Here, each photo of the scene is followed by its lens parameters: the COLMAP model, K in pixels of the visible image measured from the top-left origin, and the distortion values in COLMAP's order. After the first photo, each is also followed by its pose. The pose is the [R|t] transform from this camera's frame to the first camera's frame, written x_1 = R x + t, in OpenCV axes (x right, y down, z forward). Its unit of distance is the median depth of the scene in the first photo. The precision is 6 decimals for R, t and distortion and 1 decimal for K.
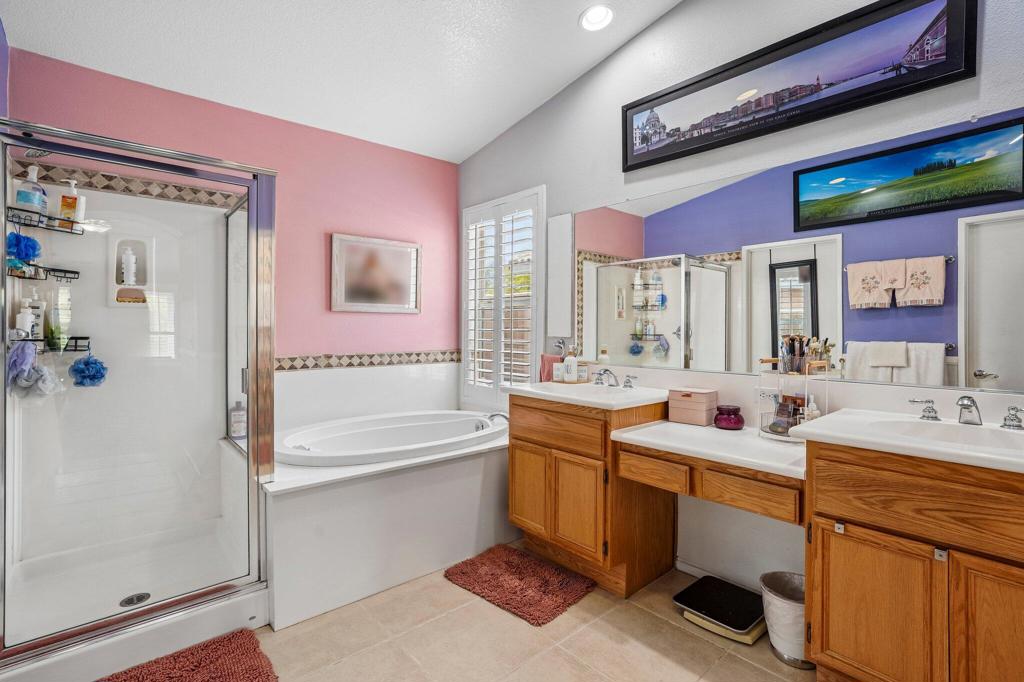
lens RADIAL K [[479.8, 0, 512.7], [0, 479.8, 342.1], [0, 0, 1]] dist [-0.001623, 0.000692]
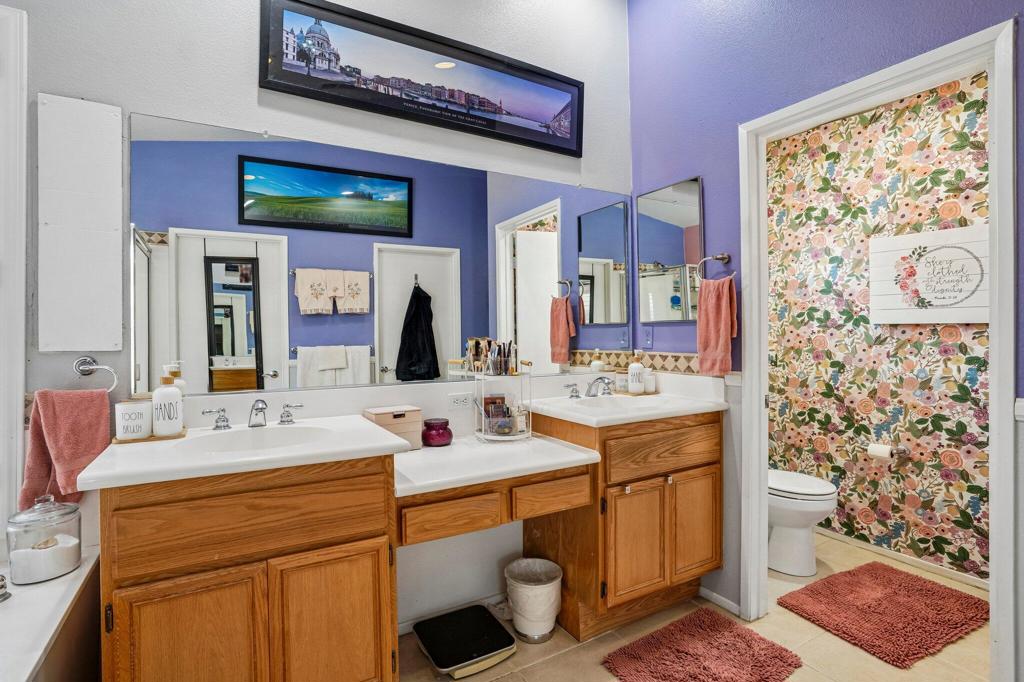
lens RADIAL K [[508.4, 0, 514.4], [0, 508.4, 341.8], [0, 0, 1]] dist [-0.033932, 0.000548]
pose [[0.192269, -0.017190, 0.981192, -0.335748], [0.034693, 0.999341, 0.010709, -0.010799], [-0.980729, 0.031981, 0.192739, 0.520470]]
